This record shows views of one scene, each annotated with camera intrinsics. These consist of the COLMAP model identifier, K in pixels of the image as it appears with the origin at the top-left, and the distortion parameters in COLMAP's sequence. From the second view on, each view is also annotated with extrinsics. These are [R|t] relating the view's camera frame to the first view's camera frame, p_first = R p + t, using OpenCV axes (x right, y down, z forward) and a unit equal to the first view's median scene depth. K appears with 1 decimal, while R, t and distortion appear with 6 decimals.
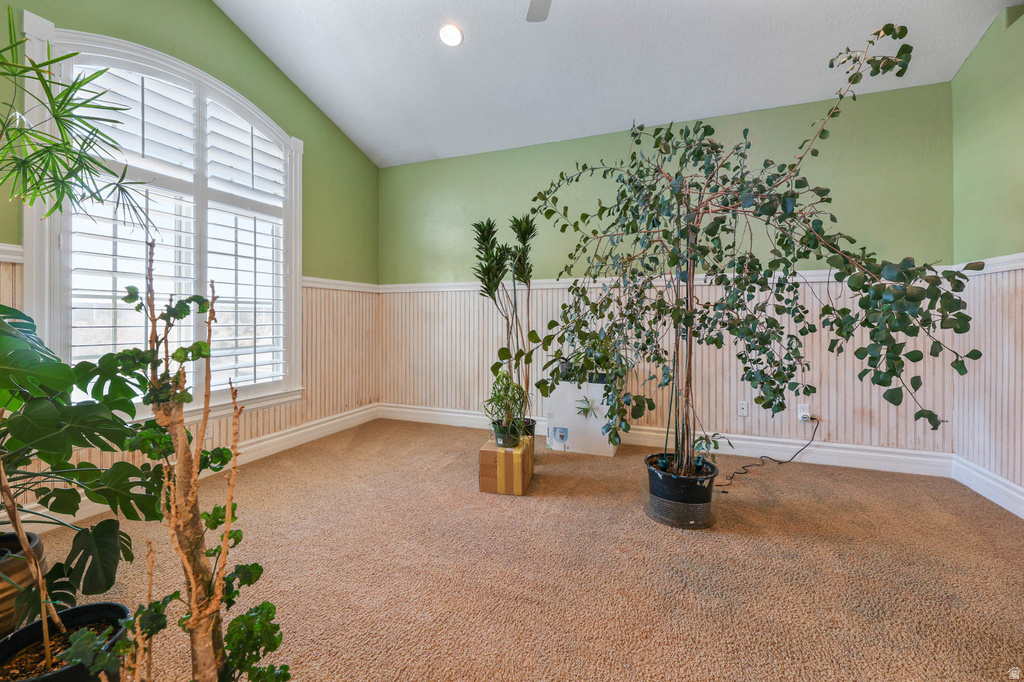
lens RADIAL K [[427.3, 0, 513.1], [0, 427.3, 317.2], [0, 0, 1]] dist [-0.001764, -0.001336]
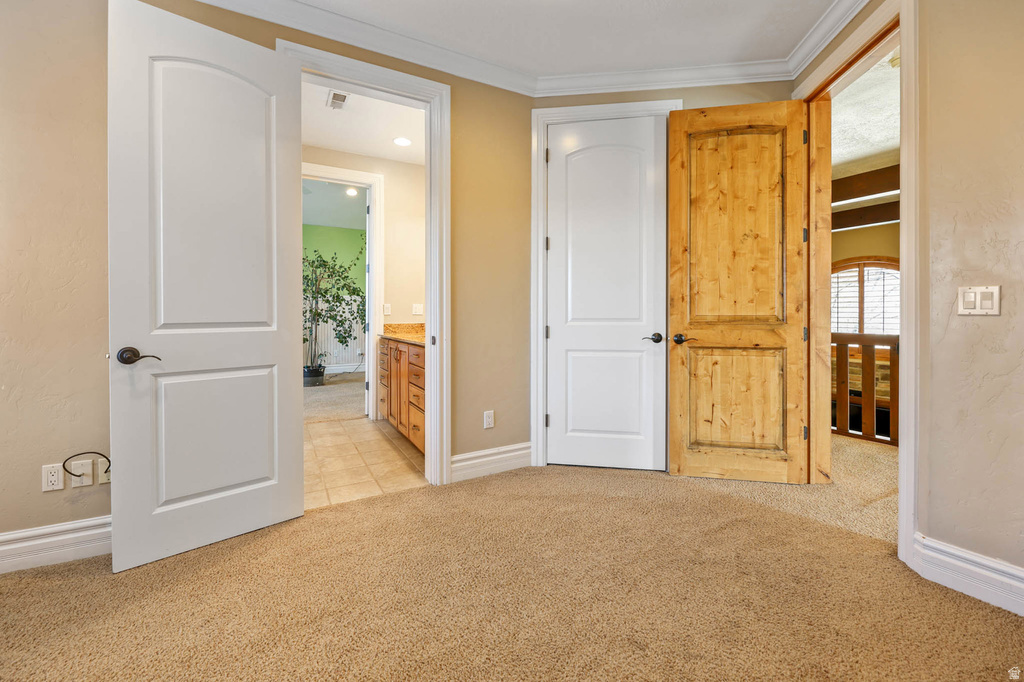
lens RADIAL K [[427.3, 0, 510.3], [0, 427.3, 314.2], [0, 0, 1]] dist [-0.001764, -0.001336]
pose [[0.649499, 0.001344, 0.760361, -0.920644], [-0.001280, 0.999999, -0.000675, -0.000499], [-0.760361, -0.000535, 0.649500, -1.848681]]
